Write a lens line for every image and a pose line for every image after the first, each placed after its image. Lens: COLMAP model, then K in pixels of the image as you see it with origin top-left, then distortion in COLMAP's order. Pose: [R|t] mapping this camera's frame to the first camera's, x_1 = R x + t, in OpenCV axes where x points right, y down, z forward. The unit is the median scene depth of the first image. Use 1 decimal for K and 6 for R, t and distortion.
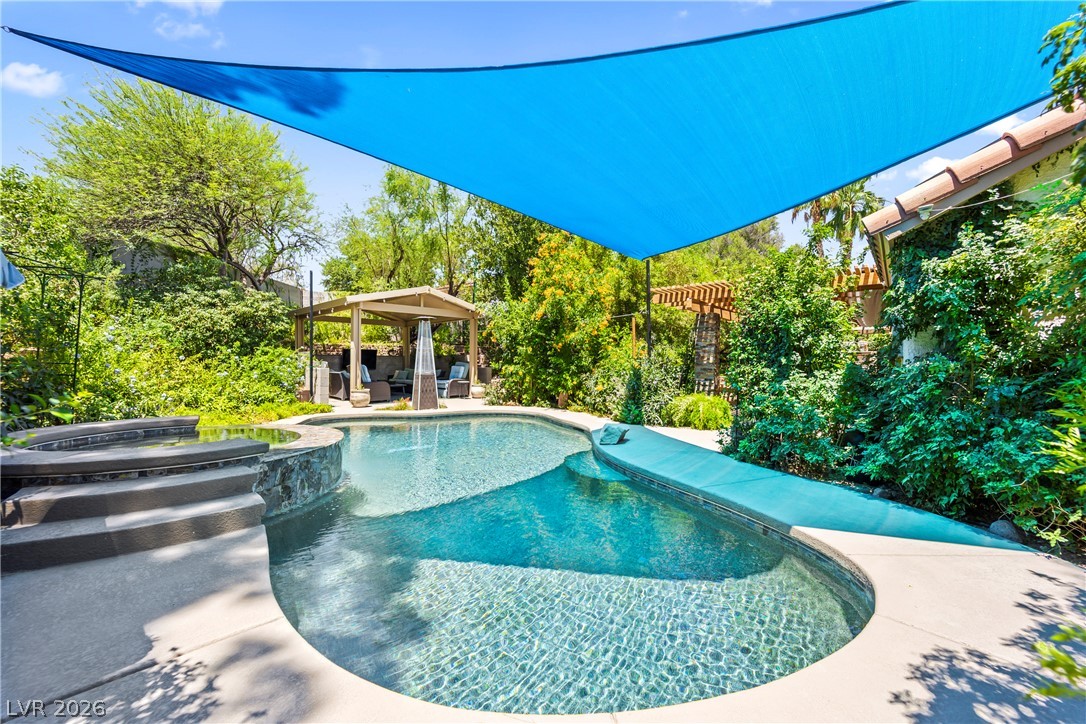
lens RADIAL K [[436.6, 0, 552.5], [0, 436.6, 363.1], [0, 0, 1]] dist [0.002042, -0.005083]
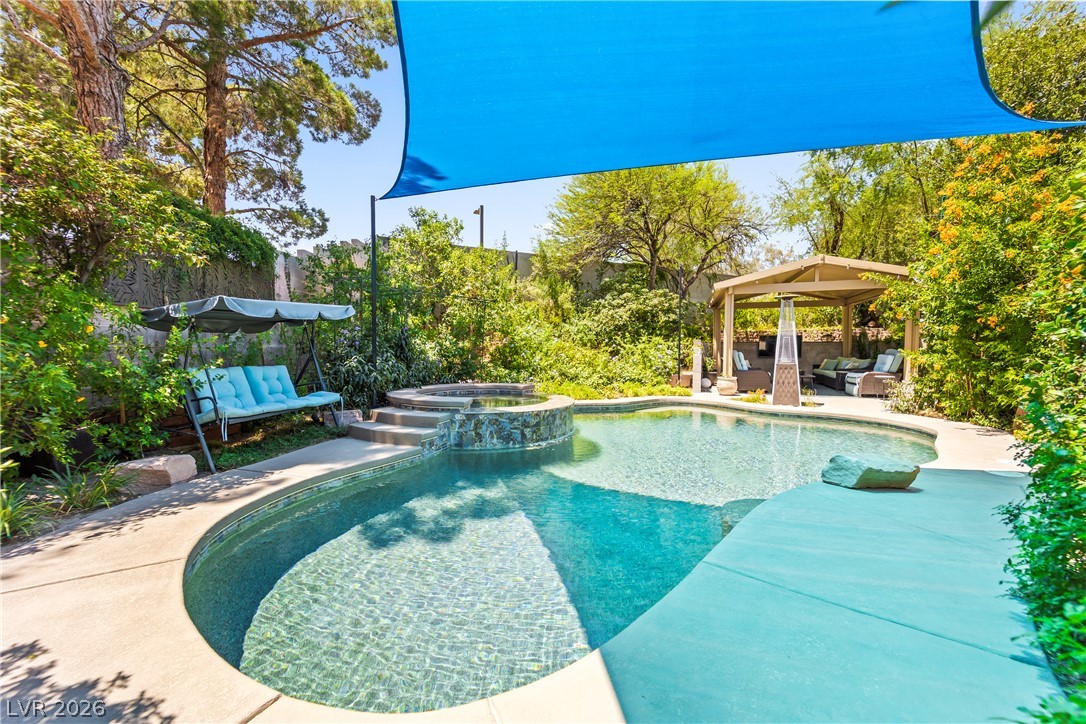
lens RADIAL K [[442.7, 0, 528.7], [0, 442.7, 364.2], [0, 0, 1]] dist [0.016030, -0.000572]
pose [[0.383991, 0.030216, -0.922842, 0.312125], [-0.002147, 0.999491, 0.031832, 0.000488], [0.923334, -0.010242, 0.383860, 0.218542]]
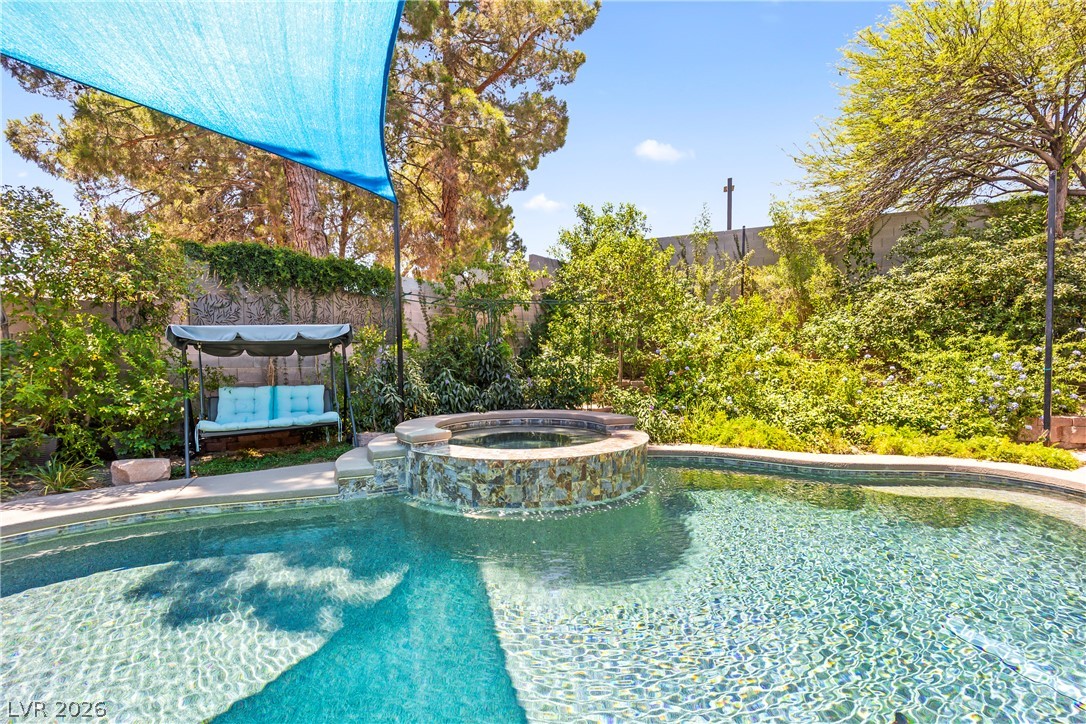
lens RADIAL K [[442.7, 0, 528.7], [0, 442.7, 364.2], [0, 0, 1]] dist [0.016030, -0.000572]
pose [[-0.379316, -0.001611, -0.925266, 0.127679], [0.009274, 0.999942, -0.005543, -0.001150], [0.925221, -0.010684, -0.379279, 0.629026]]
